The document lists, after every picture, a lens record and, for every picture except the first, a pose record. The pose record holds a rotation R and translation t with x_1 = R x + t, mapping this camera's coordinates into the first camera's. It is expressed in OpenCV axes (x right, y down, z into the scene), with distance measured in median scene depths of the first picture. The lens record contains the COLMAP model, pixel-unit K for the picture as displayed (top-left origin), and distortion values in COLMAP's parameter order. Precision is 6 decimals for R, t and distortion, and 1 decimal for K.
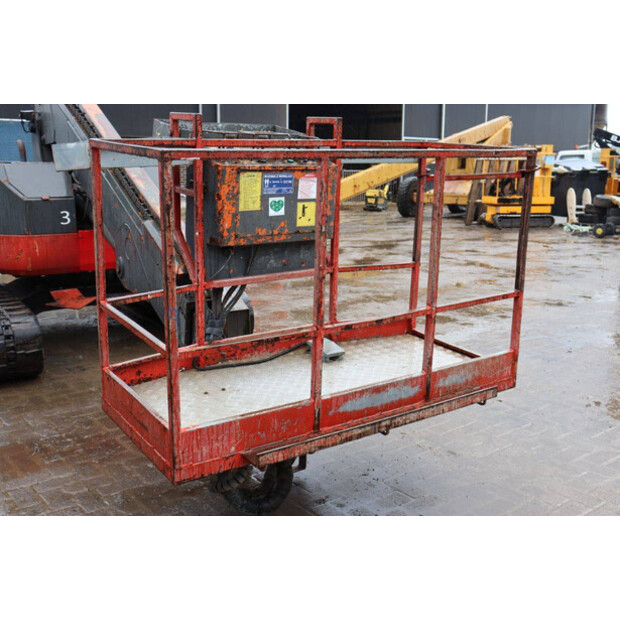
lens RADIAL K [[708.7, 0, 319.0], [0, 708.7, 301.0], [0, 0, 1]] dist [-0.078743, 0.281254]
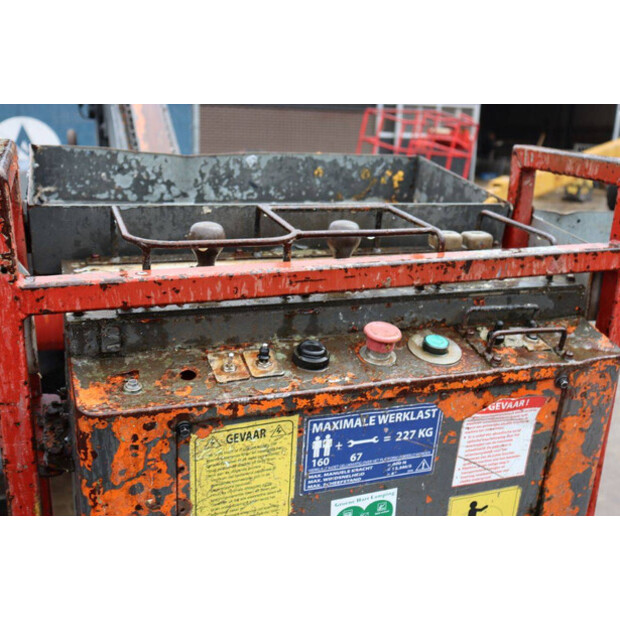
lens RADIAL K [[708.7, 0, 319.0], [0, 708.7, 301.0], [0, 0, 1]] dist [-0.078743, 0.281254]
pose [[0.967093, 0.088806, -0.238419, -0.022244], [-0.079393, 0.995647, 0.048815, -0.227601], [0.241717, -0.028280, 0.969935, 0.765221]]
